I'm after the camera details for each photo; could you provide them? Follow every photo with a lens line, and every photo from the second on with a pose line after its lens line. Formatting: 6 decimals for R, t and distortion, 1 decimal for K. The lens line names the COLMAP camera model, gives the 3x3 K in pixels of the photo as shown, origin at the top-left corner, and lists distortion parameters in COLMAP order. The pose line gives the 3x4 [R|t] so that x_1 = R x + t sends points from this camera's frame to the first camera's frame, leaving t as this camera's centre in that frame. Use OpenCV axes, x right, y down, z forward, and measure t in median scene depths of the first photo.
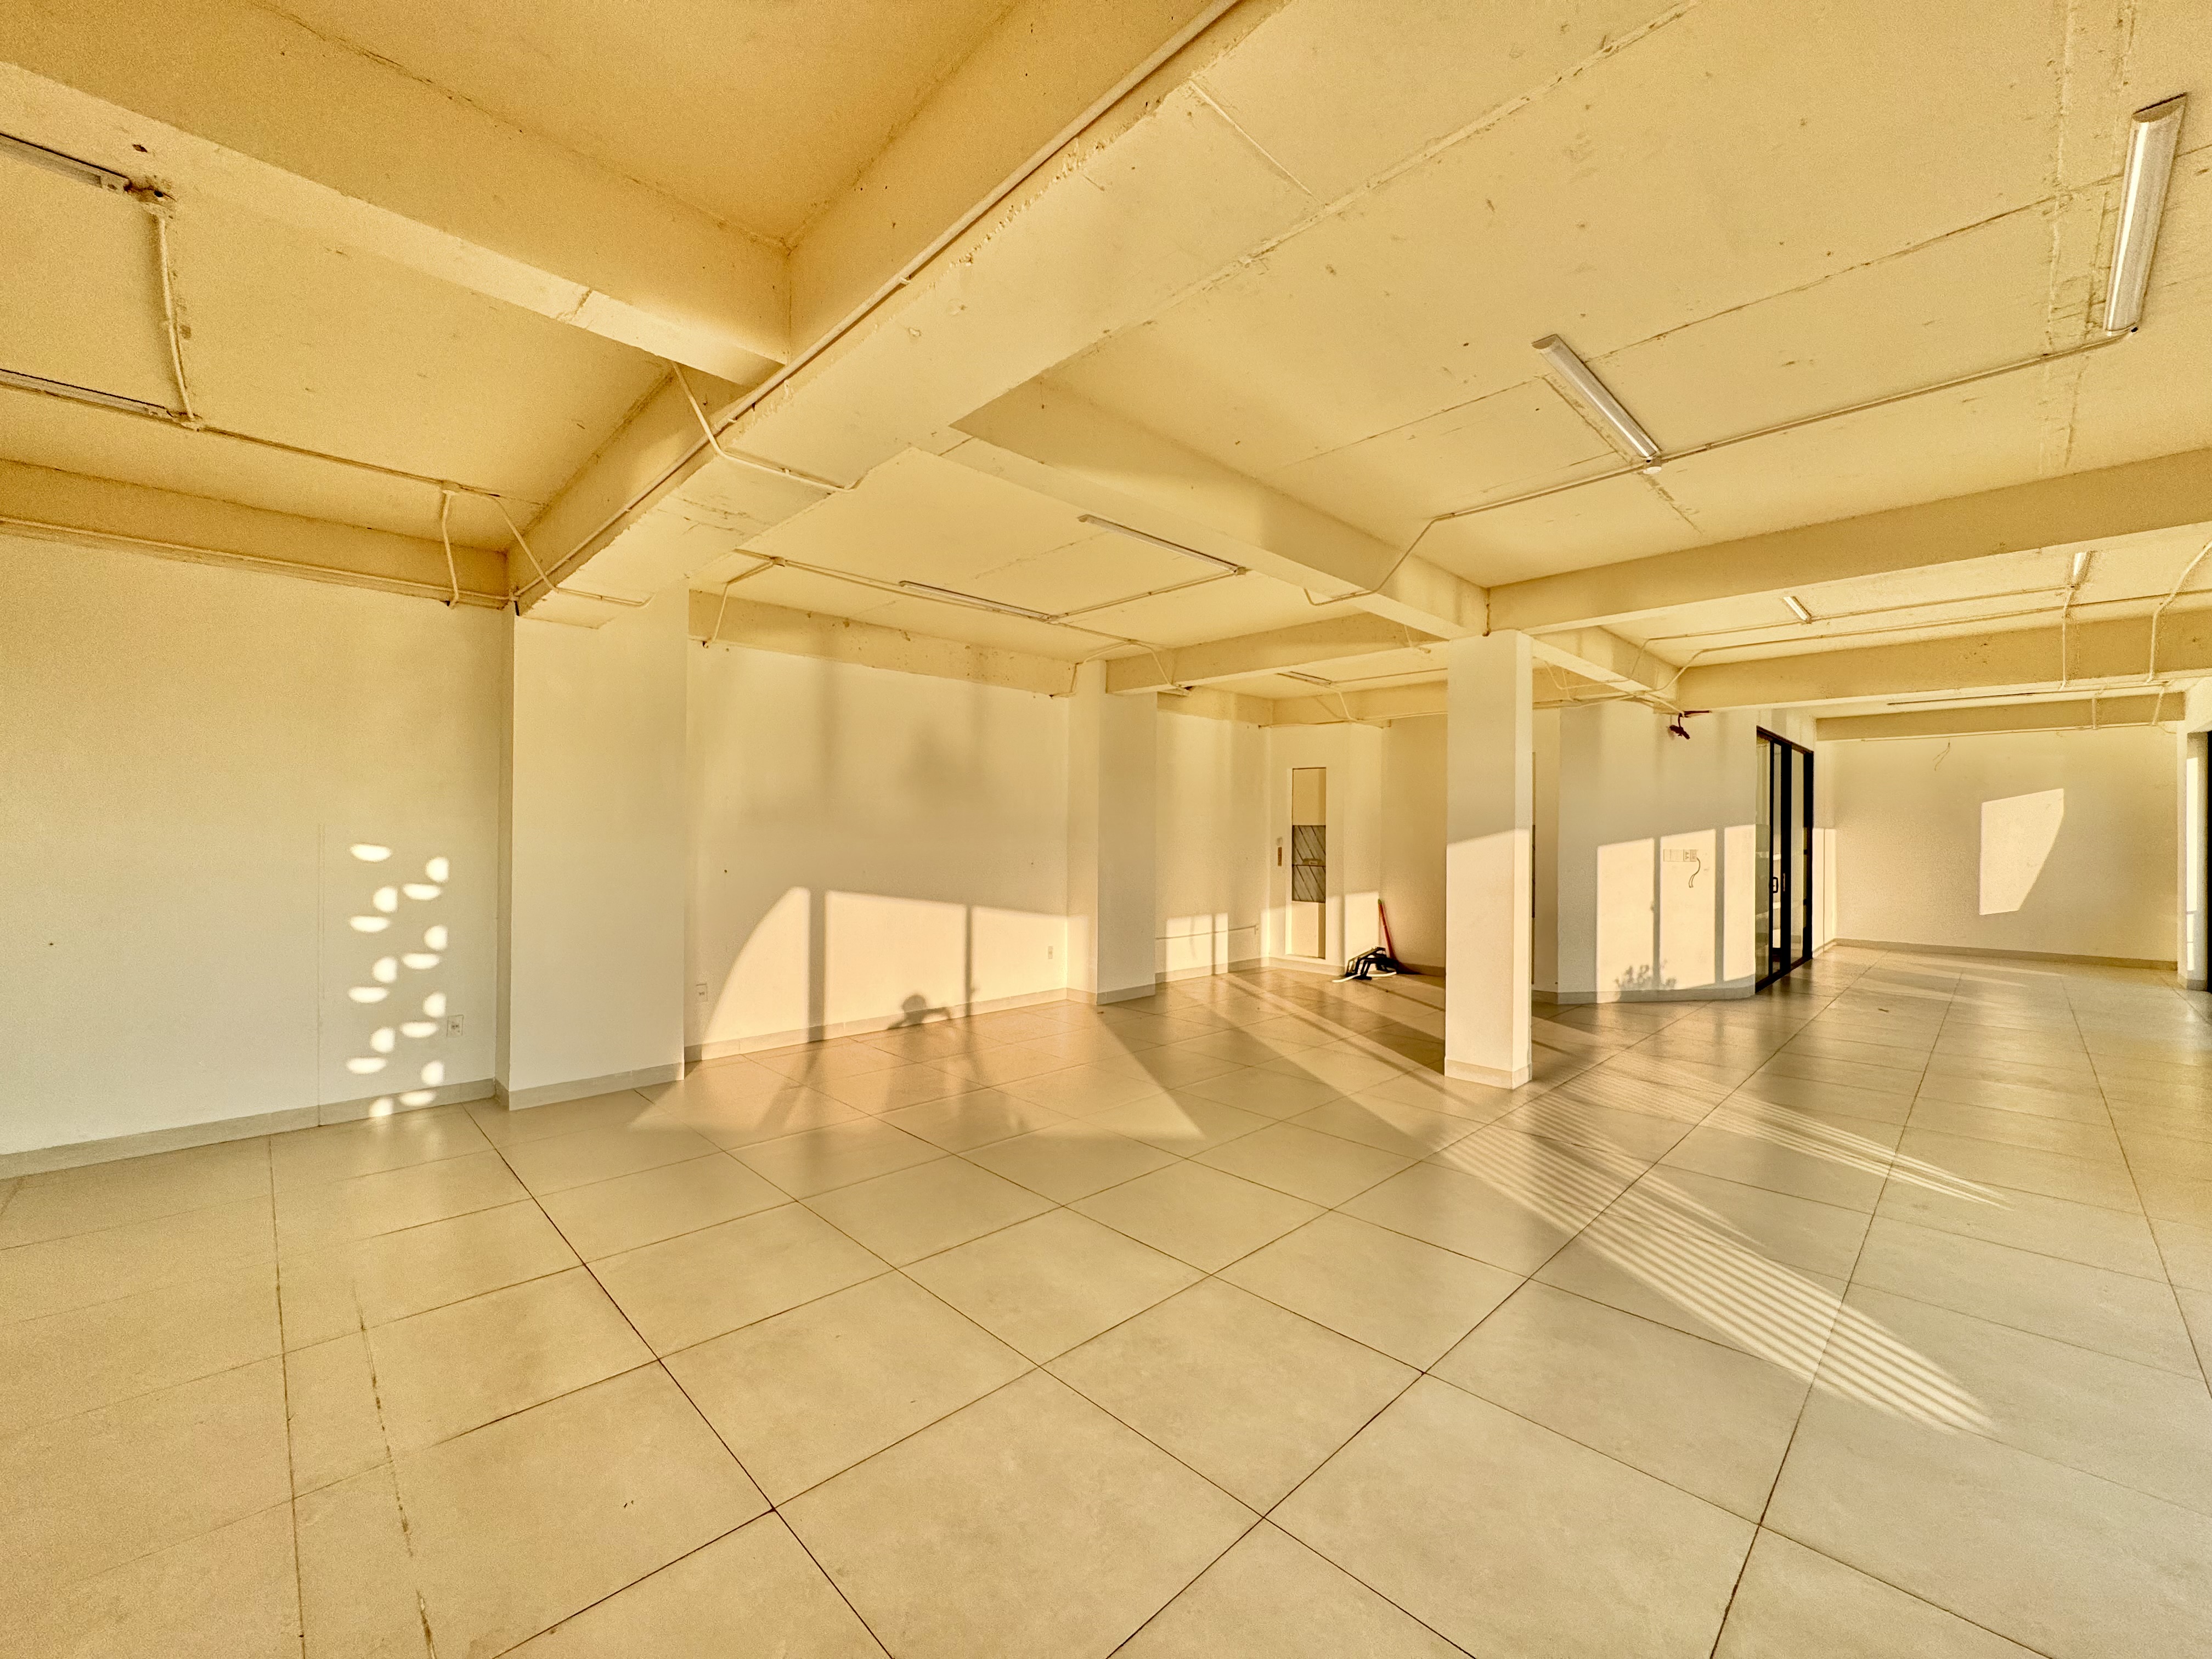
lens RADIAL K [[886.9, 0, 1099.6], [0, 886.9, 829.3], [0, 0, 1]] dist [-0.006908, 0.000986]
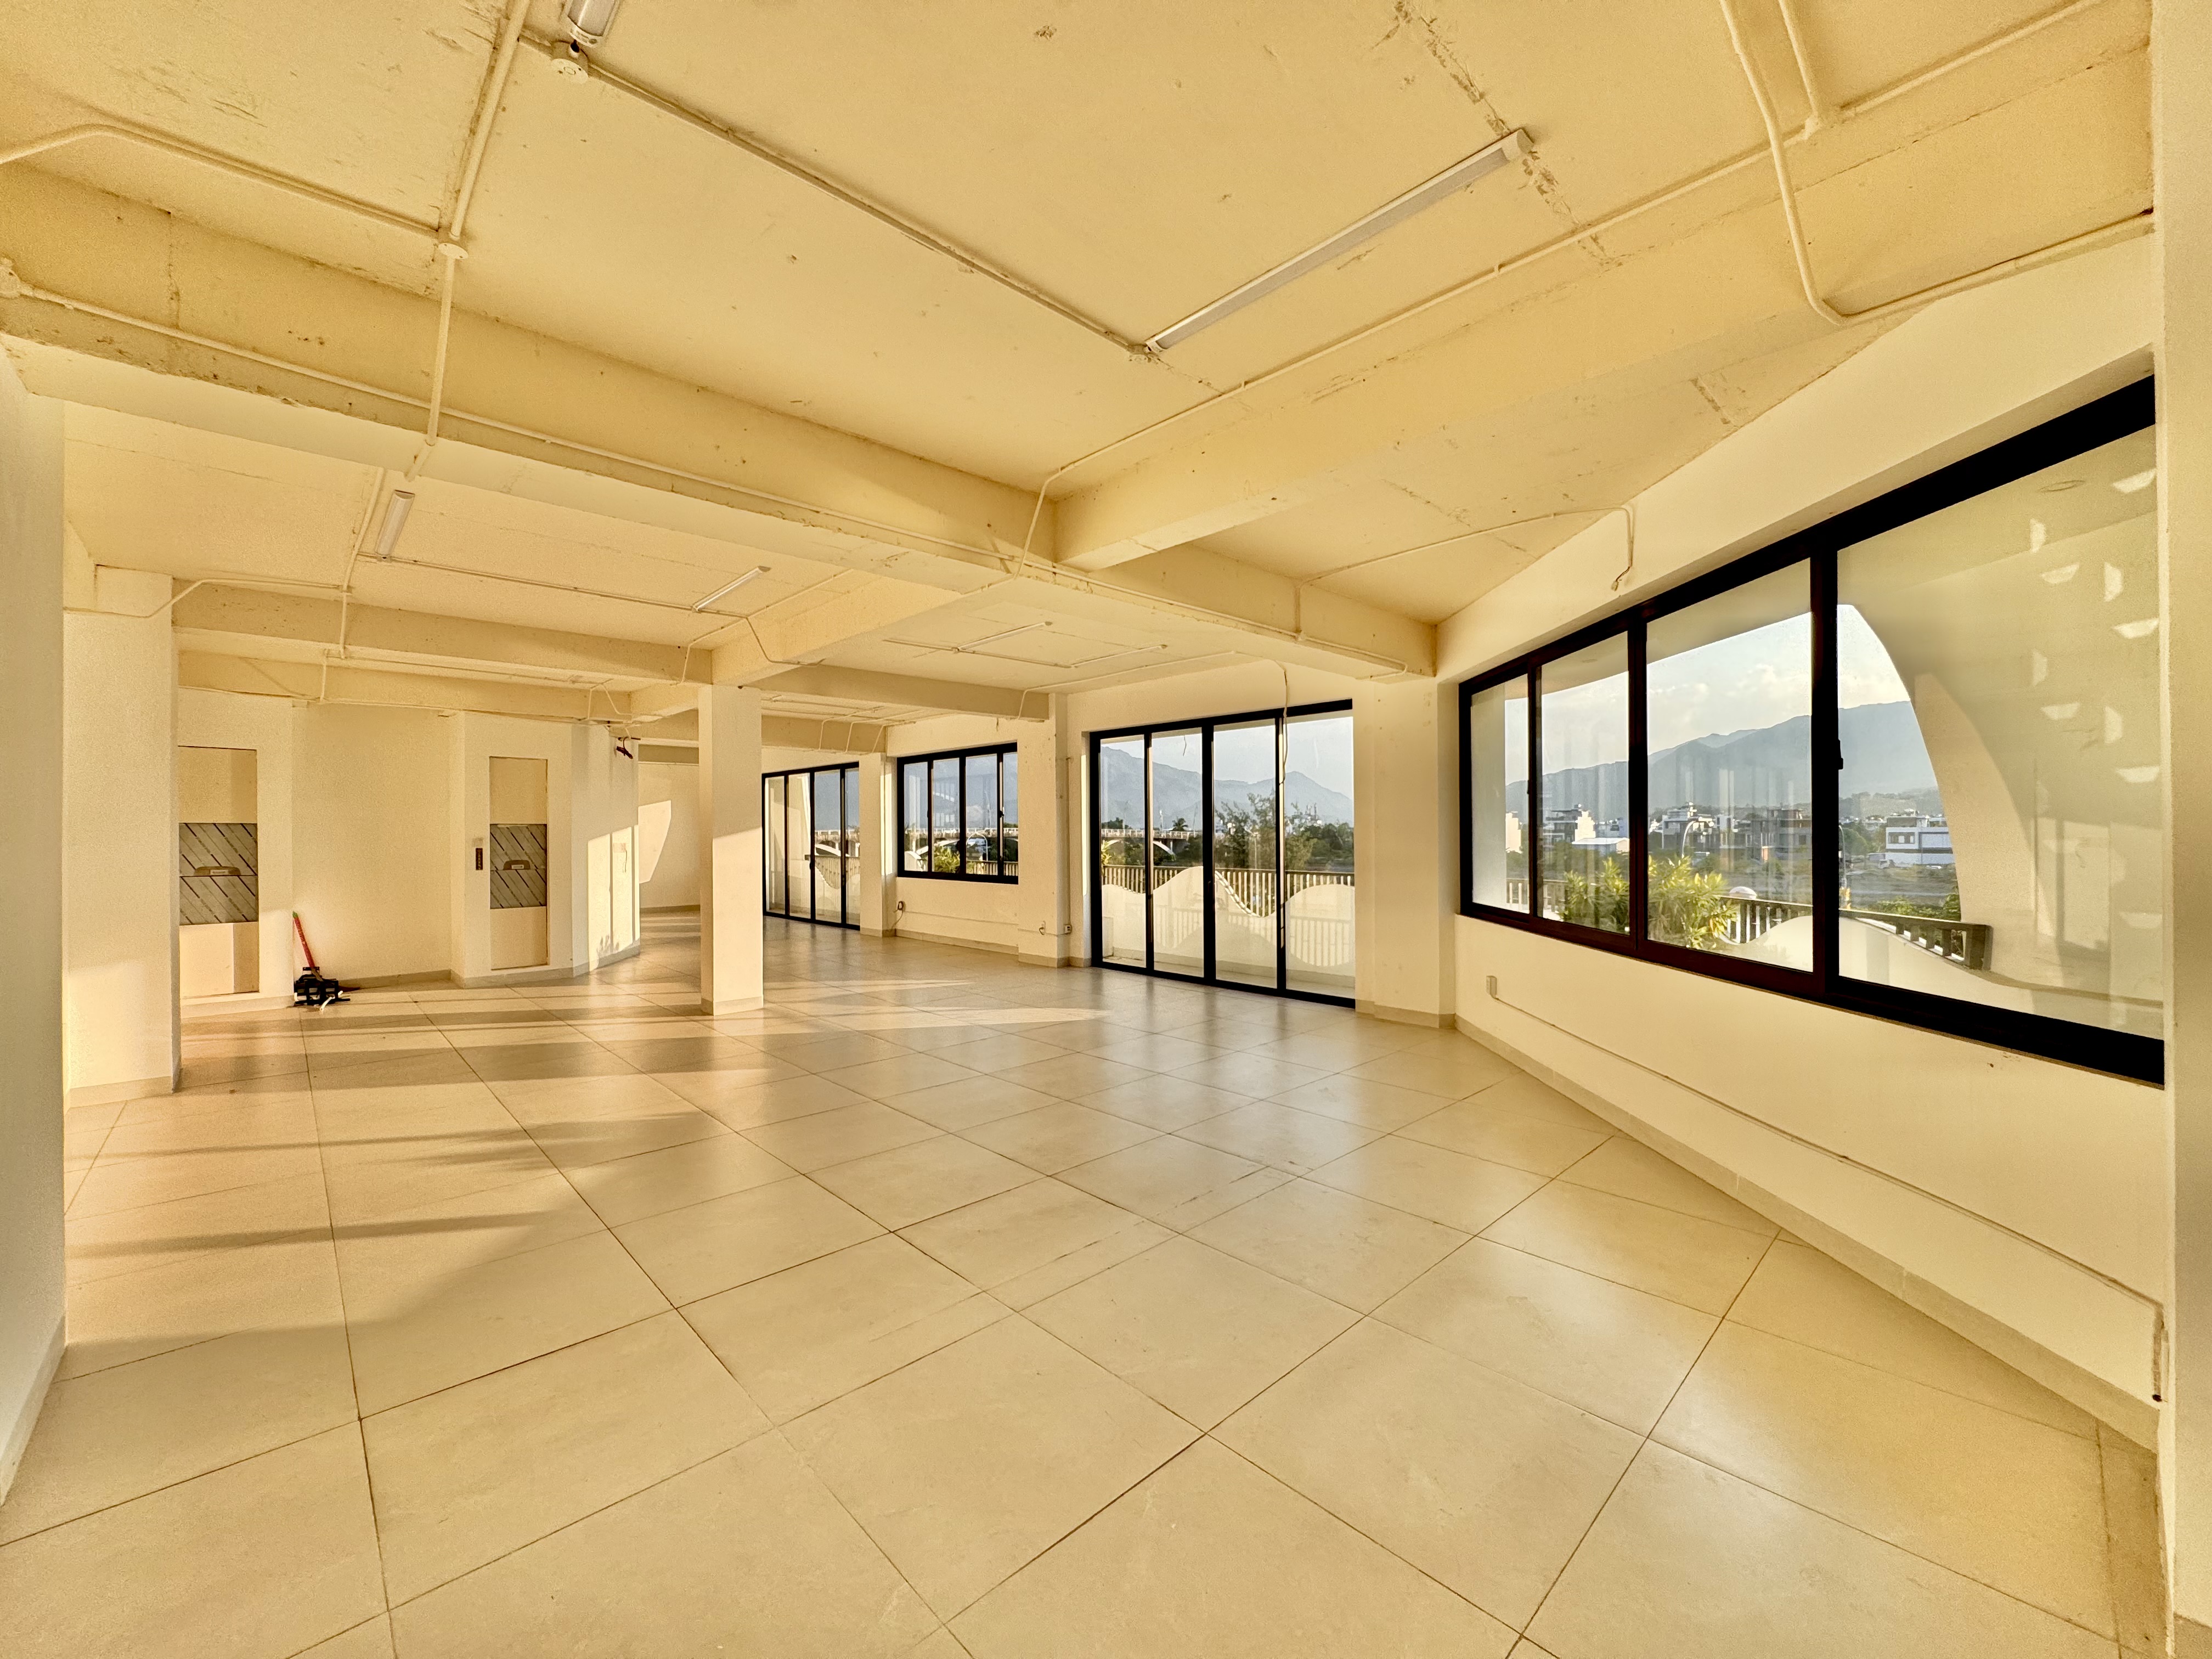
lens RADIAL K [[886.9, 0, 1107.8], [0, 886.9, 825.9], [0, 0, 1]] dist [-0.006908, 0.000986]
pose [[0.008456, -0.000613, 0.999964, -0.700631], [0.000945, 0.999999, 0.000605, -0.002665], [-0.999964, 0.000940, 0.008456, 0.305476]]
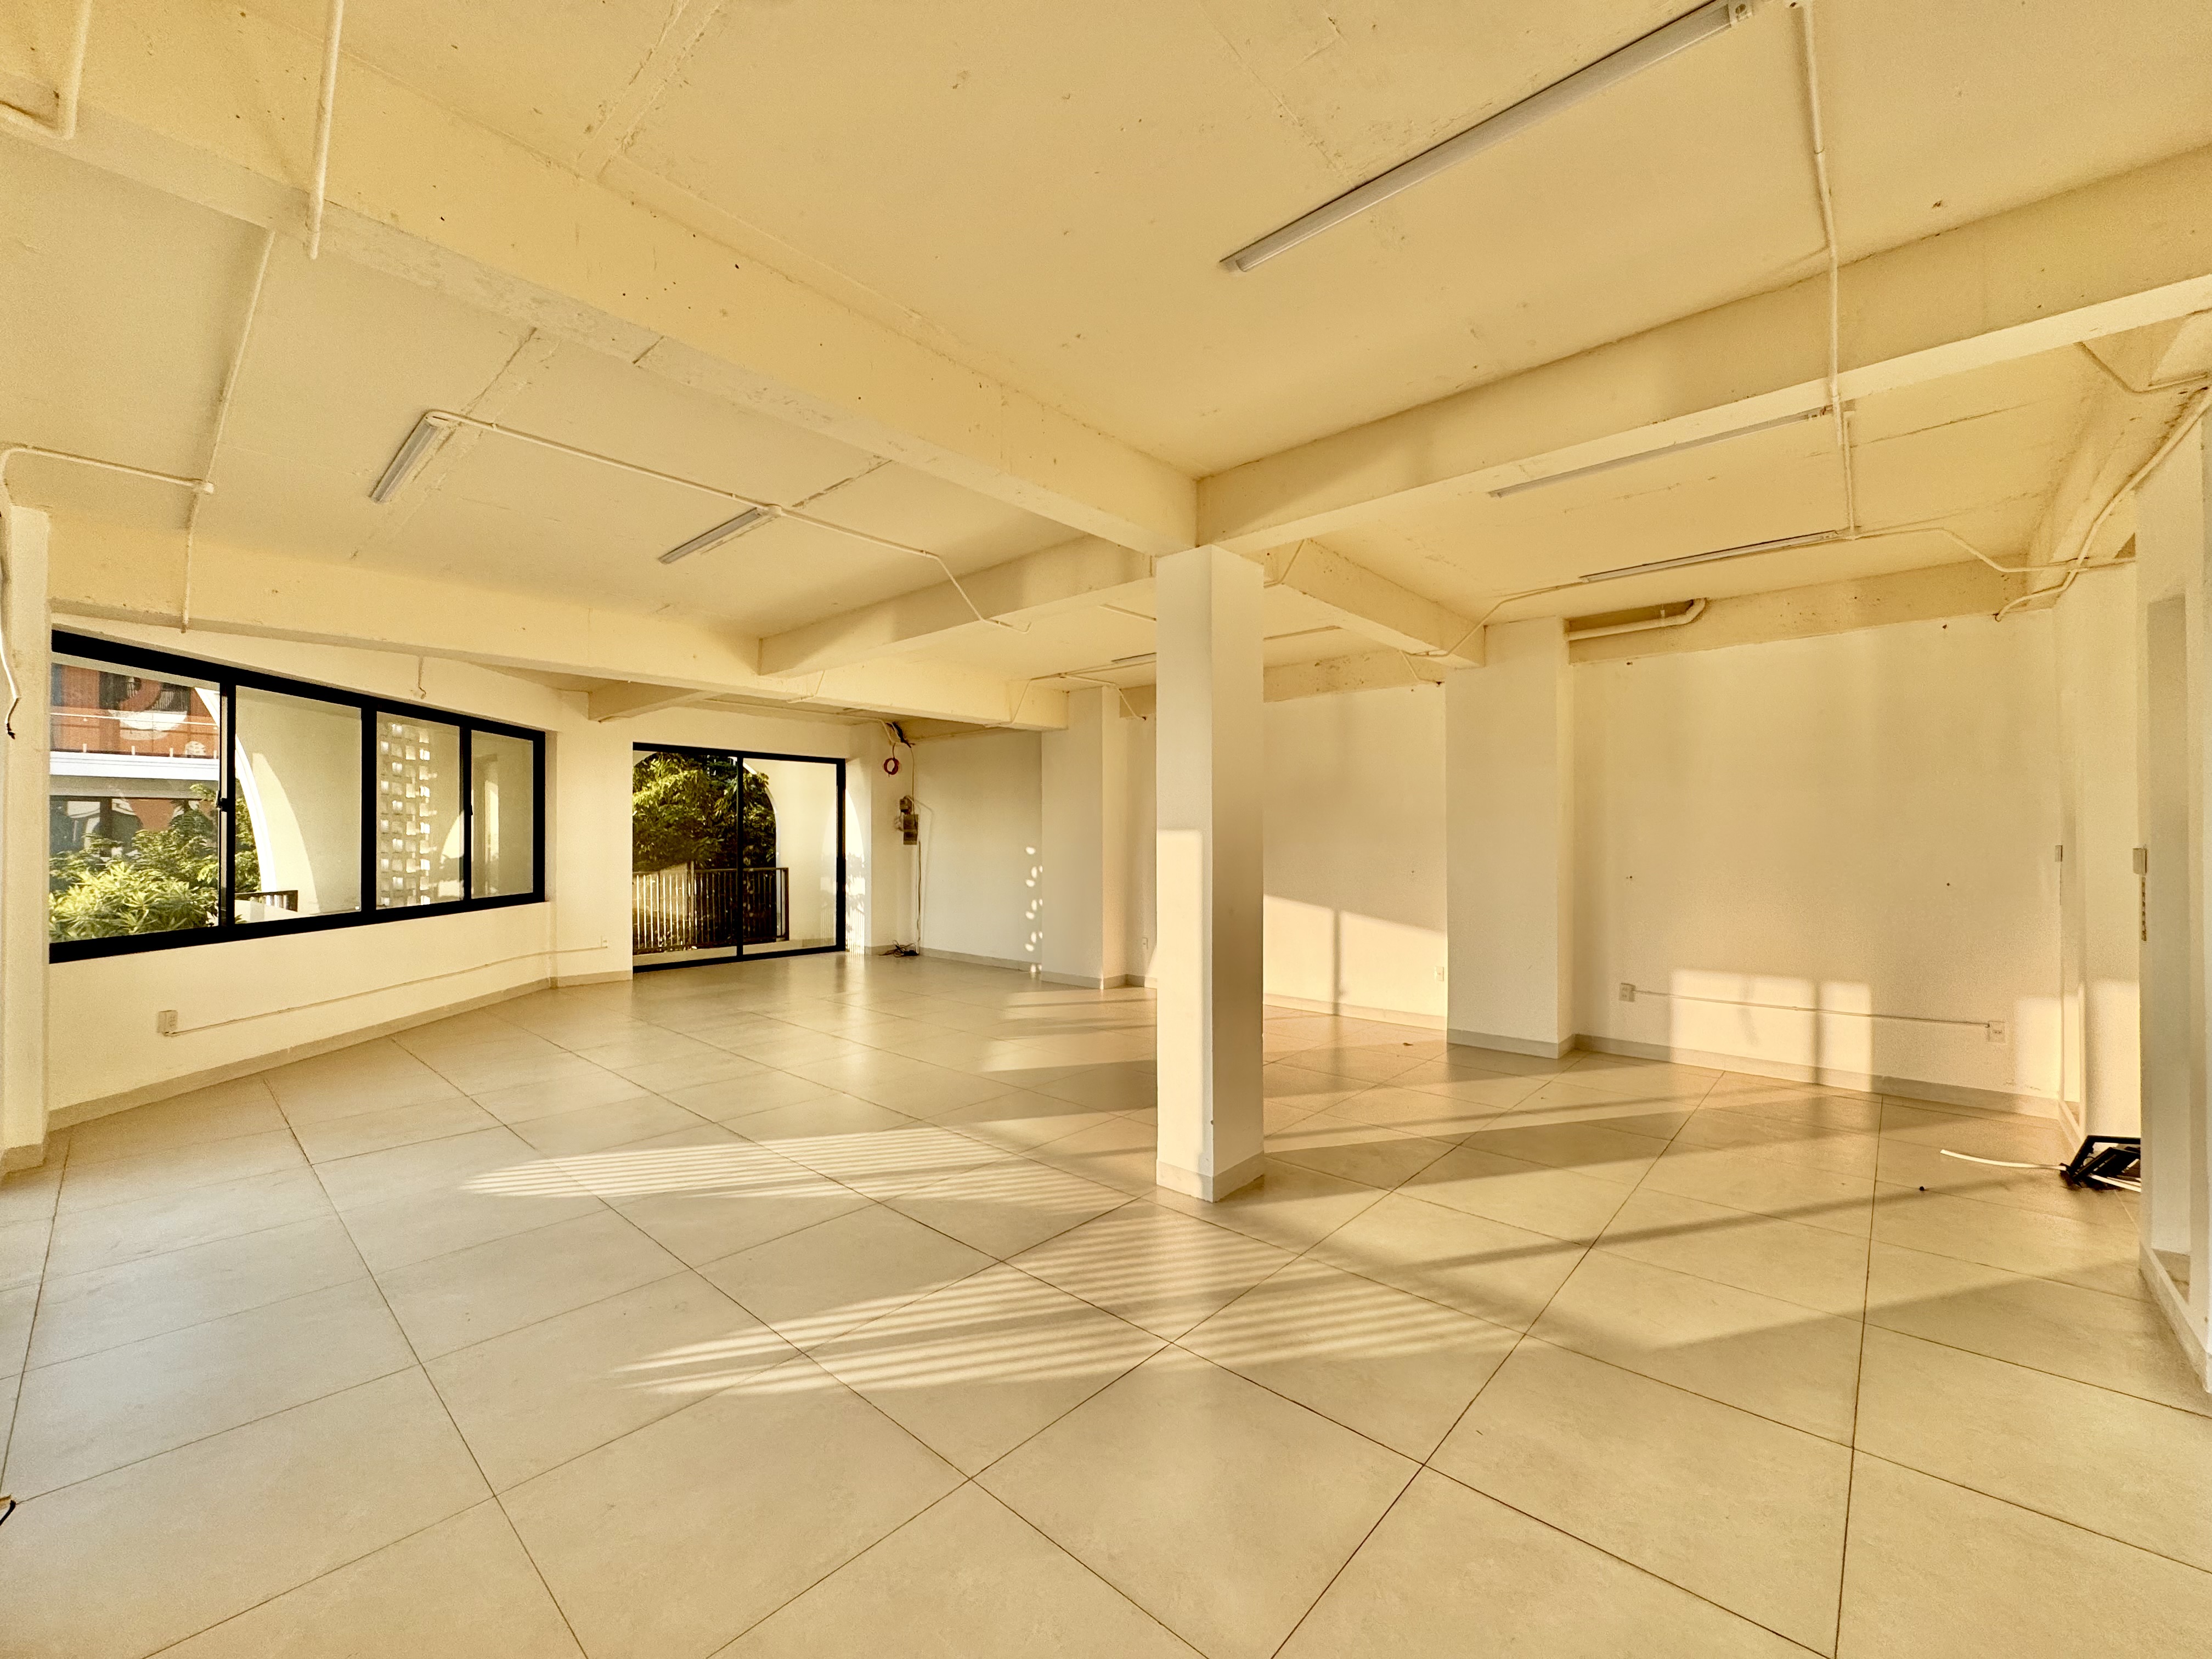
lens RADIAL K [[886.9, 0, 1112.8], [0, 886.9, 842.0], [0, 0, 1]] dist [-0.006908, 0.000986]
pose [[0.069724, -0.003171, -0.997561, 0.869125], [0.006157, 0.999977, -0.002748, 0.007974], [0.997547, -0.005950, 0.069742, 0.661647]]
